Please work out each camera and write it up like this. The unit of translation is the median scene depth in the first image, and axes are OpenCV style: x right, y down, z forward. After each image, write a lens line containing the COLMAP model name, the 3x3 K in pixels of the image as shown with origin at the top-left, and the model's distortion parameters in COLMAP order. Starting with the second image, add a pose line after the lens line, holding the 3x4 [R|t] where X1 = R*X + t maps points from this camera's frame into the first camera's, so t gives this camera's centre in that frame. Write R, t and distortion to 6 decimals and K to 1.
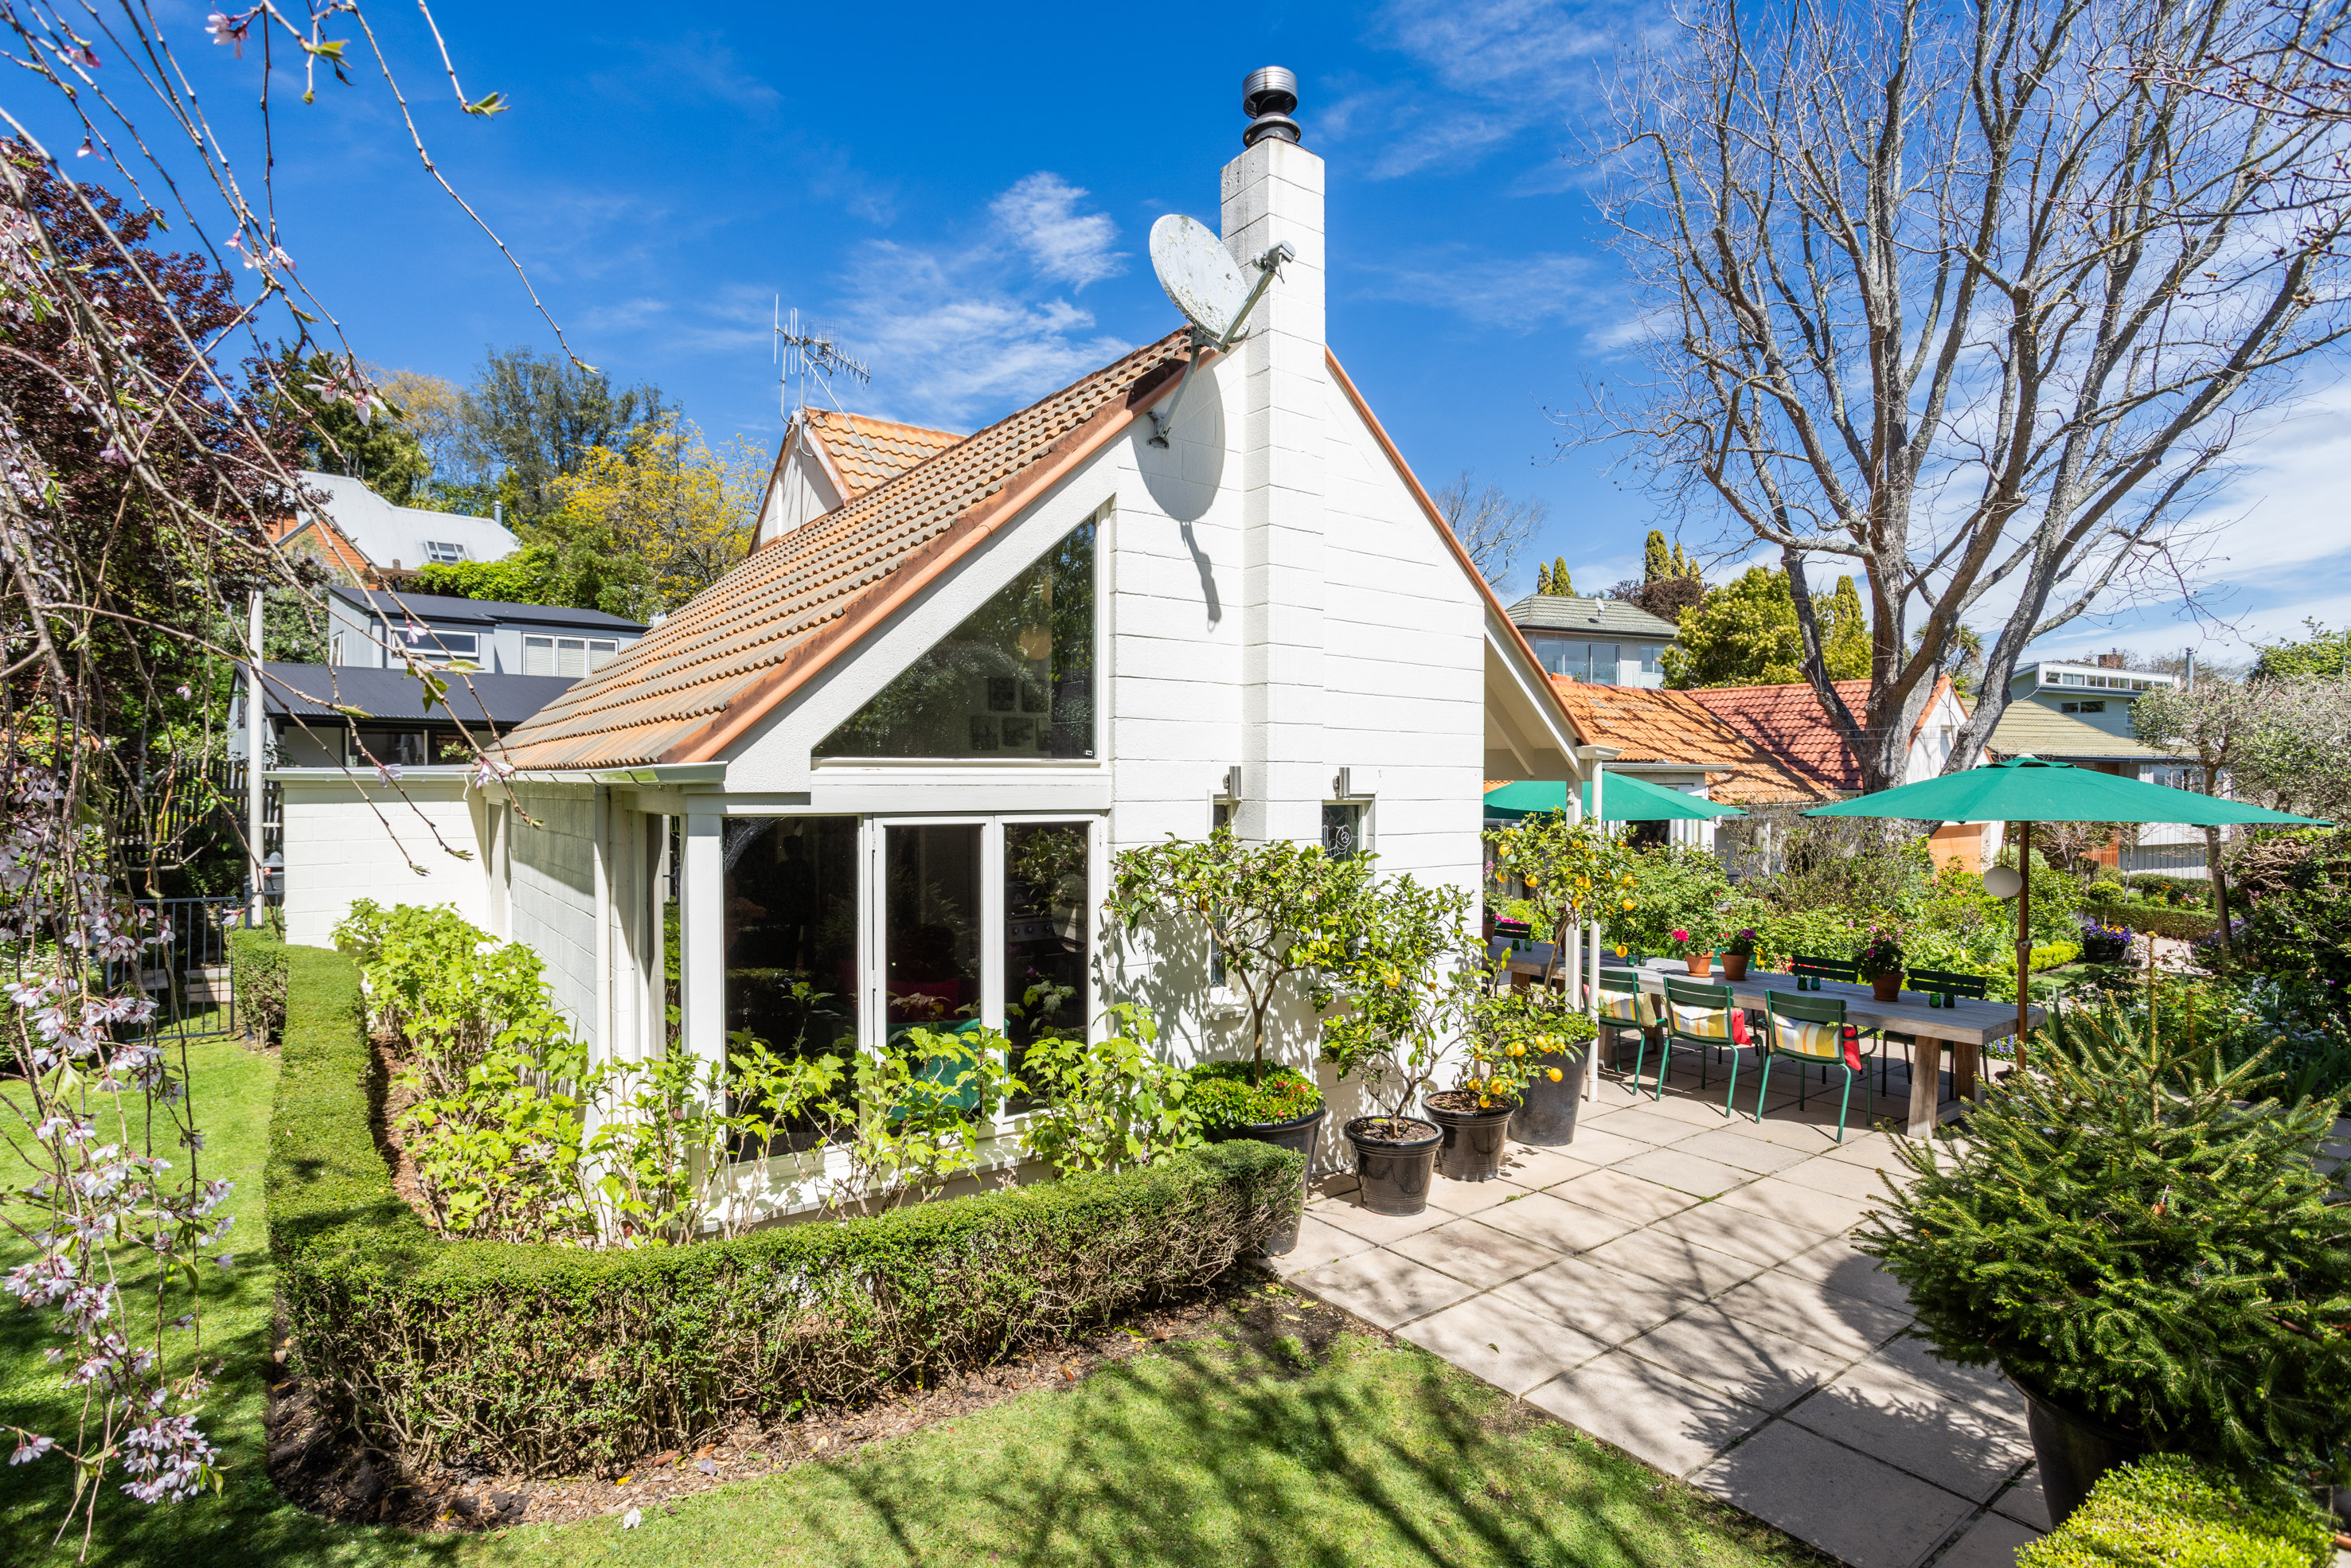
lens RADIAL K [[1158.7, 0, 1162.9], [0, 1158.7, 782.1], [0, 0, 1]] dist [-0.017385, 0.009507]
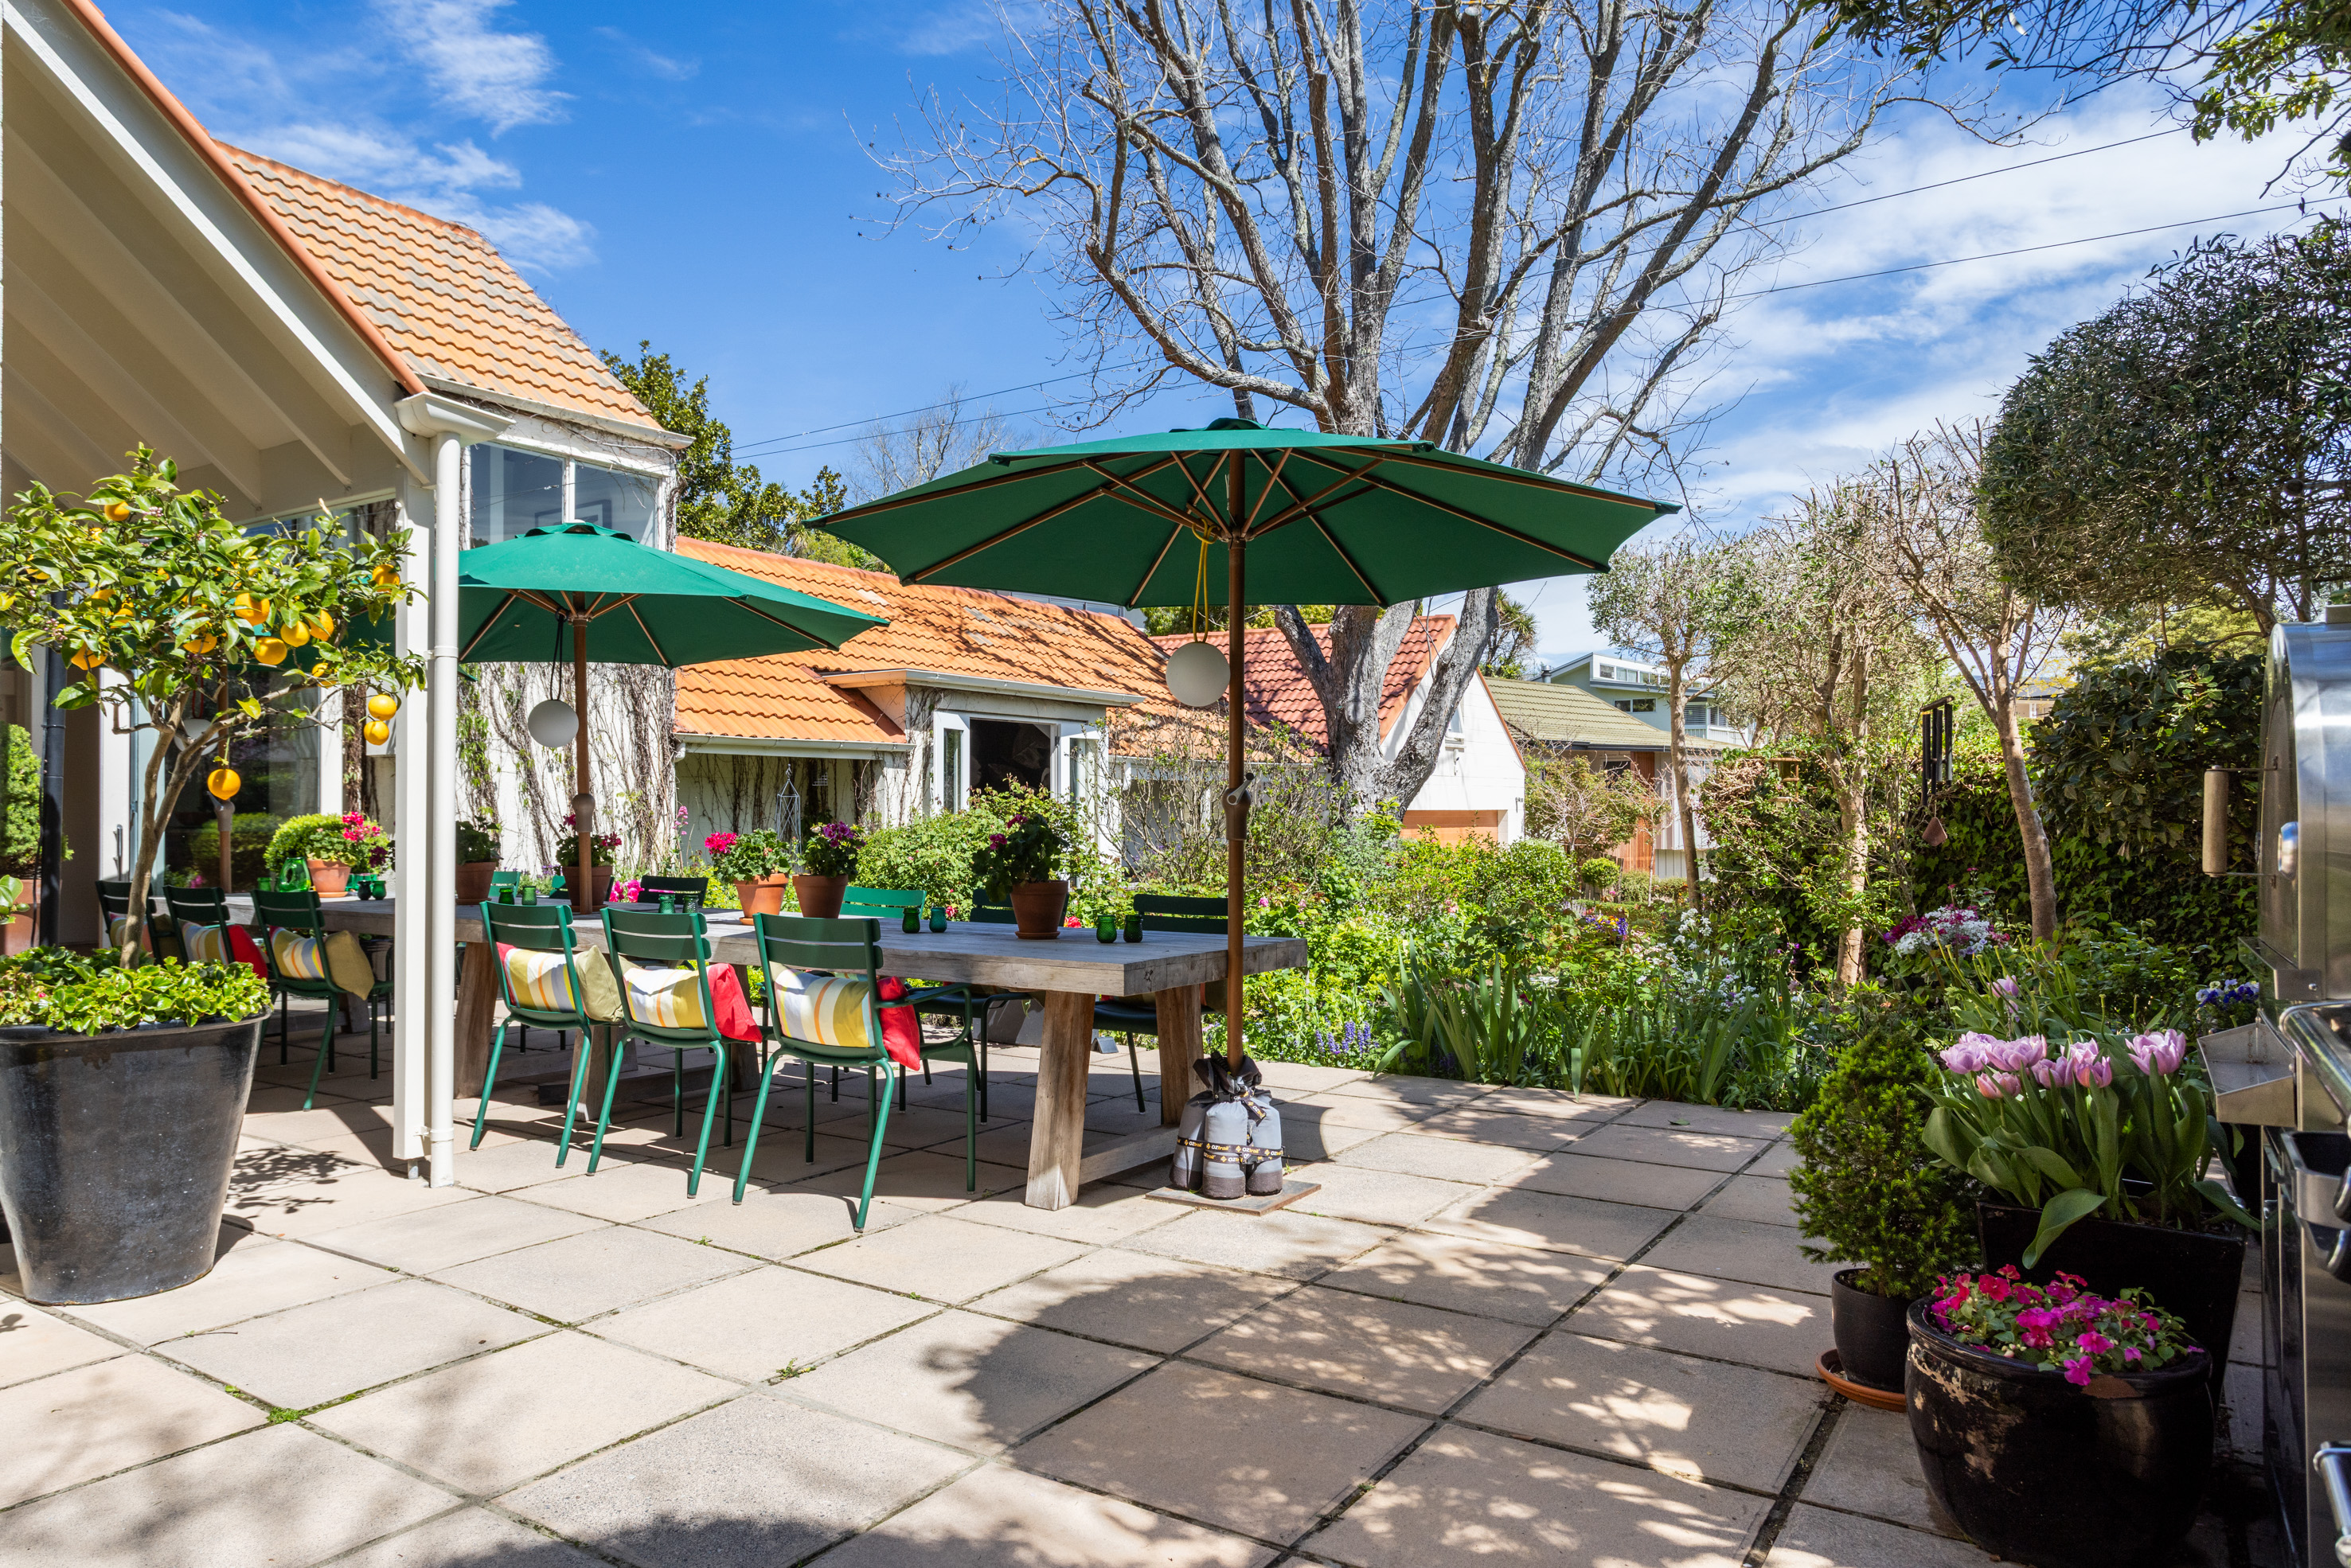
lens RADIAL K [[1503.0, 0, 1176.1], [0, 1503.0, 783.6], [0, 0, 1]] dist [-0.021730, 0.000683]
pose [[0.936256, 0.008995, 0.351204, 0.203517], [0.000023, 0.999671, -0.025665, 0.062051], [-0.351319, 0.024037, 0.935947, 0.161829]]
